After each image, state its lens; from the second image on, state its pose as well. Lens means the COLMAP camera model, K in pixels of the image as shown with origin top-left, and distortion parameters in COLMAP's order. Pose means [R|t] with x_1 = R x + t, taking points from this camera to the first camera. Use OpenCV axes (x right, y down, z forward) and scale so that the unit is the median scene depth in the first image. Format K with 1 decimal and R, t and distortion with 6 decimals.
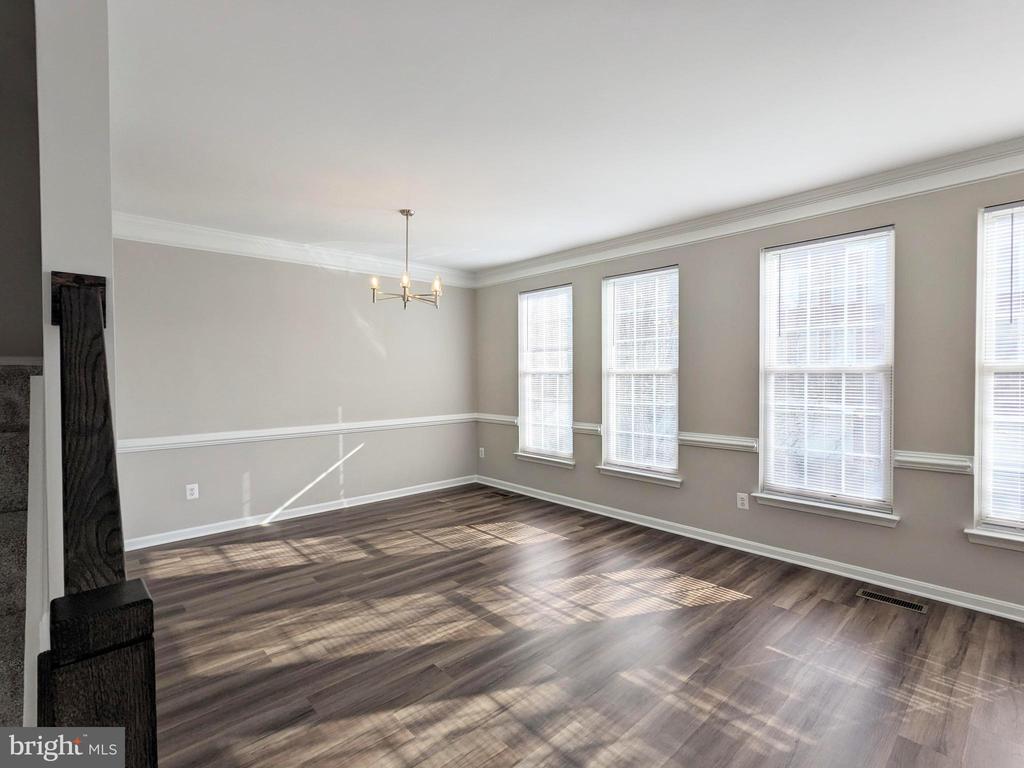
lens RADIAL K [[489.9, 0, 513.4], [0, 489.9, 386.1], [0, 0, 1]] dist [-0.000016, 0.003647]
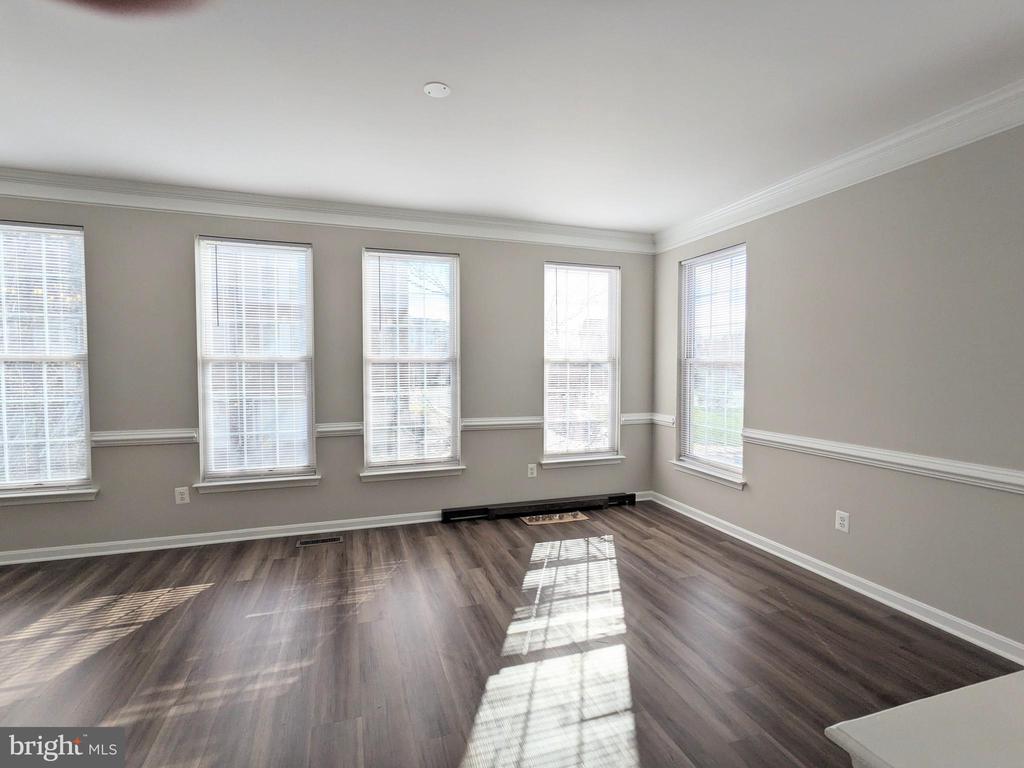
lens RADIAL K [[489.9, 0, 512.4], [0, 489.9, 391.9], [0, 0, 1]] dist [-0.000016, 0.003647]
pose [[0.408589, -0.046869, 0.911514, -0.161571], [0.015742, 0.998894, 0.044306, 0.000000], [-0.912583, -0.003754, 0.408875, 0.023092]]
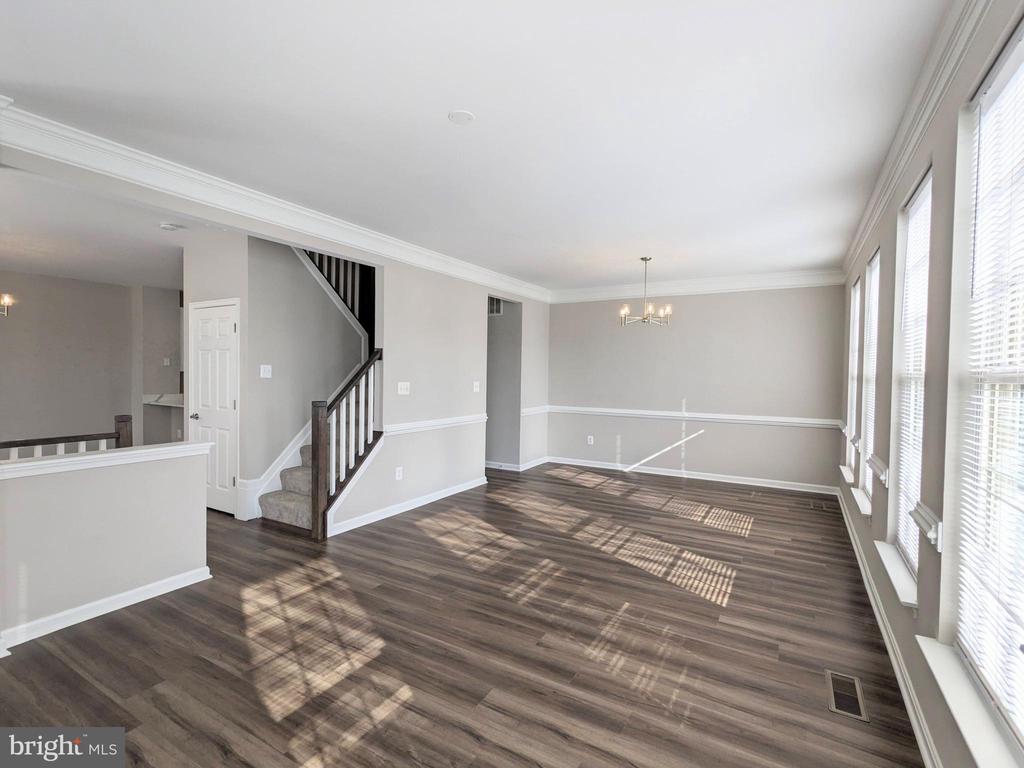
lens RADIAL K [[489.9, 0, 508.4], [0, 489.9, 385.6], [0, 0, 1]] dist [-0.000016, 0.003647]
pose [[0.287066, 0.037221, -0.957187, 1.239692], [-0.038603, 0.998883, 0.027265, -0.019200], [0.957133, 0.029123, 0.288182, 0.283187]]
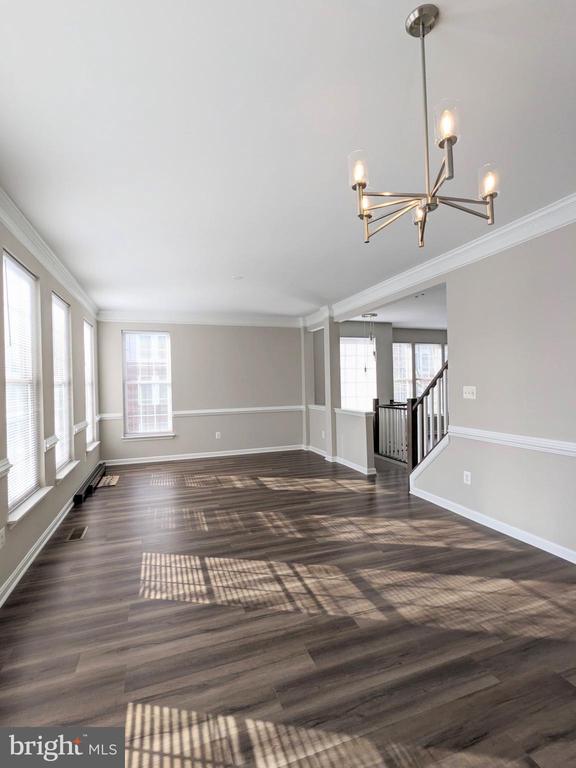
lens RADIAL K [[367.4, 0, 281.5], [0, 367.4, 379.9], [0, 0, 1]] dist [-0.000016, 0.003647]
pose [[-0.910310, 0.025007, 0.413172, -0.257321], [0.028407, 0.999594, 0.002085, -0.015040], [-0.412952, 0.013635, -0.910651, 1.696071]]
